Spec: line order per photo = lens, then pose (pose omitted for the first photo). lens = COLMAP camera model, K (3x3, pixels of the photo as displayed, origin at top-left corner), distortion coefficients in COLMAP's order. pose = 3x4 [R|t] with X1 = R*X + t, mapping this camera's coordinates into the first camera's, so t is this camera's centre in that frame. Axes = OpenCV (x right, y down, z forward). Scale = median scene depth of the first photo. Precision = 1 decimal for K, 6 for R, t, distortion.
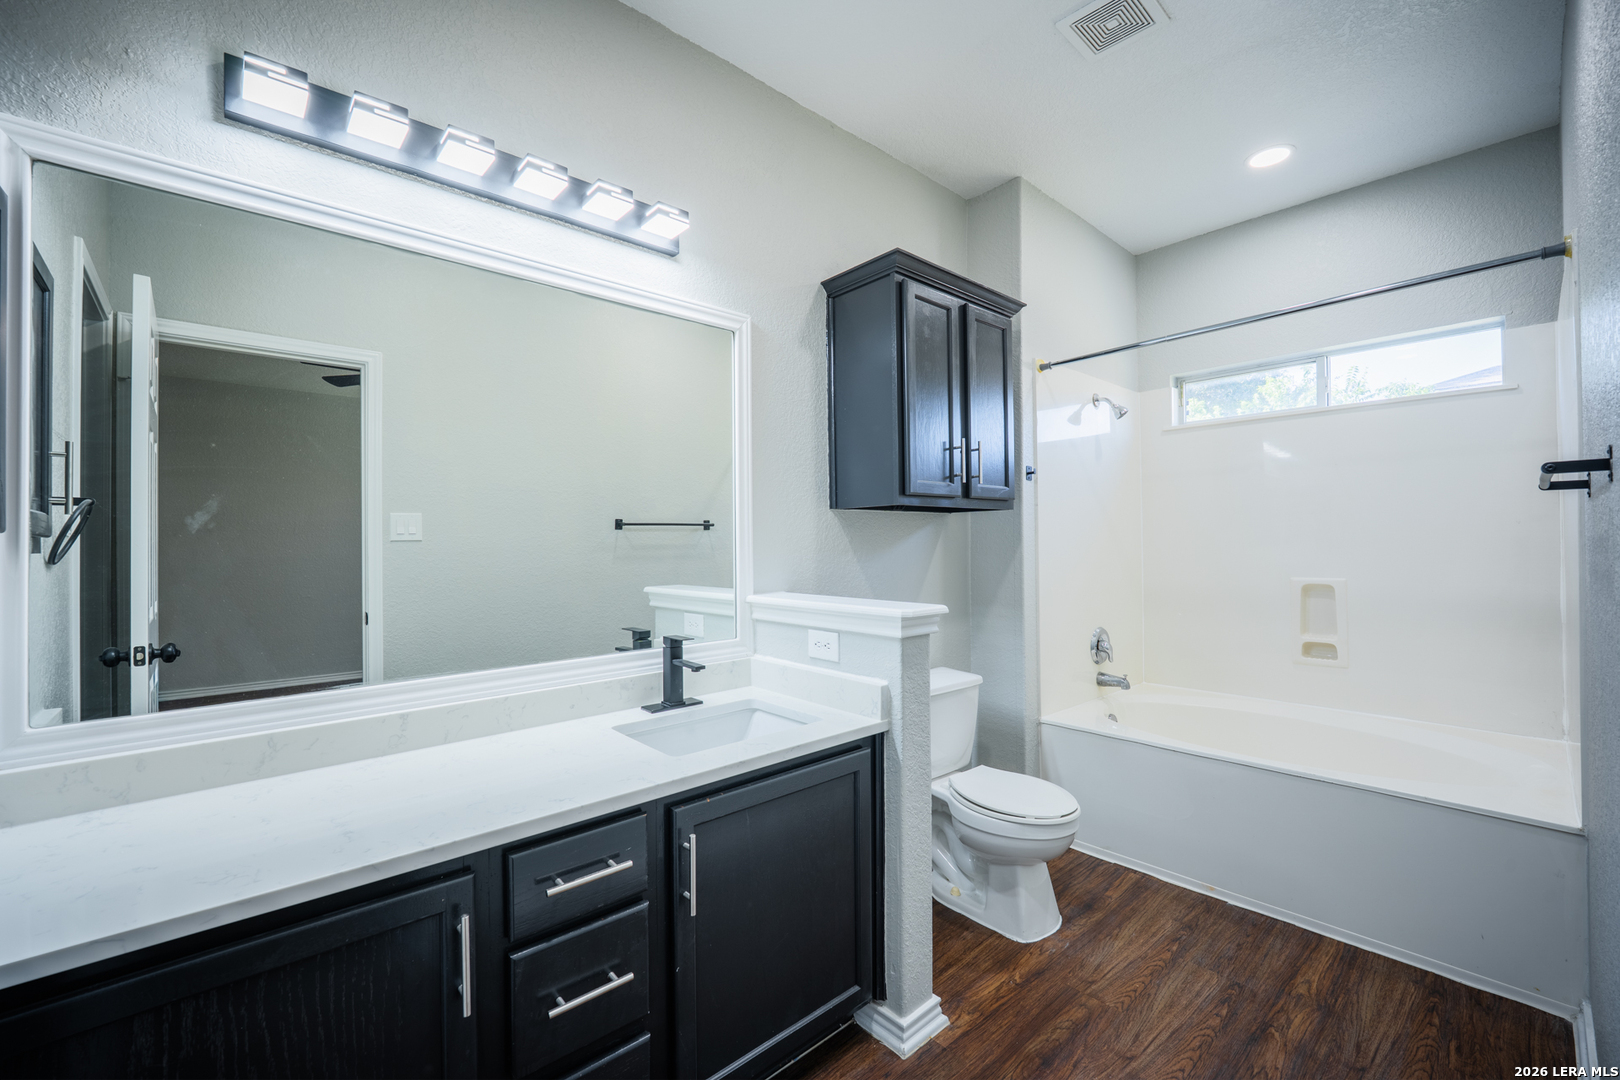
lens RADIAL K [[675.9, 0, 793.0], [0, 675.9, 542.7], [0, 0, 1]] dist [0.001136, -0.004827]
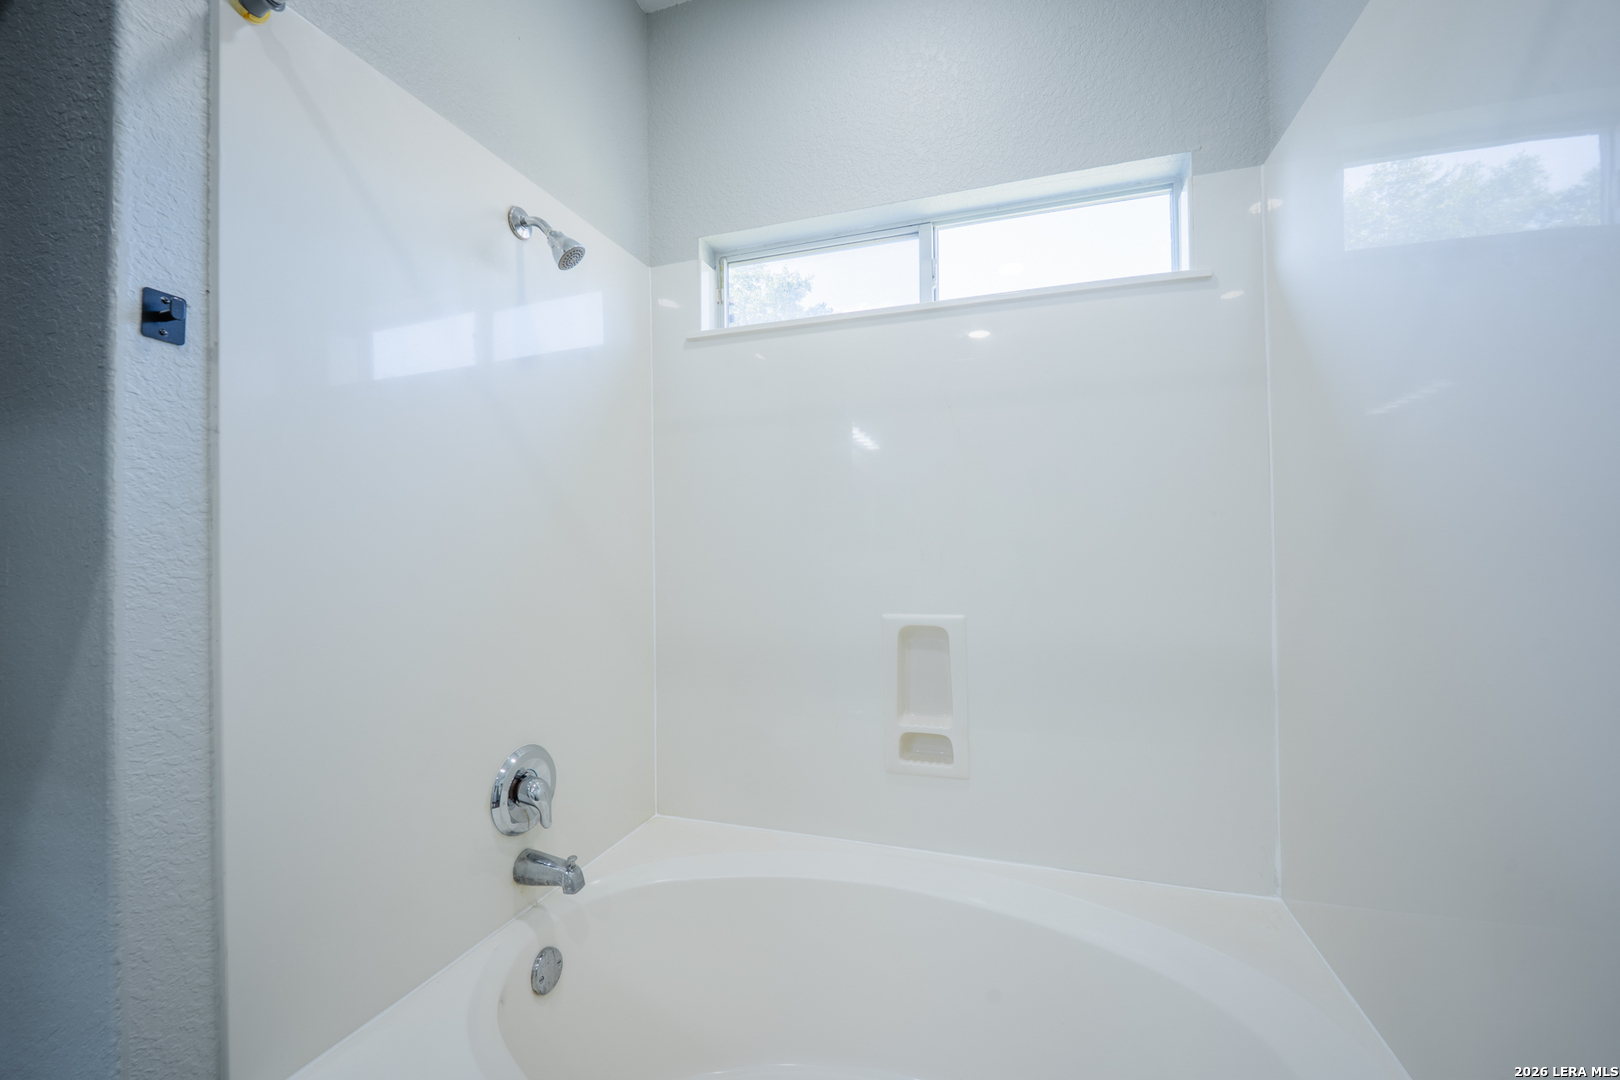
lens RADIAL K [[675.9, 0, 793.0], [0, 675.9, 542.7], [0, 0, 1]] dist [0.001136, -0.004827]
pose [[0.870302, 0.002258, 0.492513, 0.404708], [-0.000321, 0.999992, -0.004018, -0.003460], [-0.492518, 0.003339, 0.870296, 0.559217]]
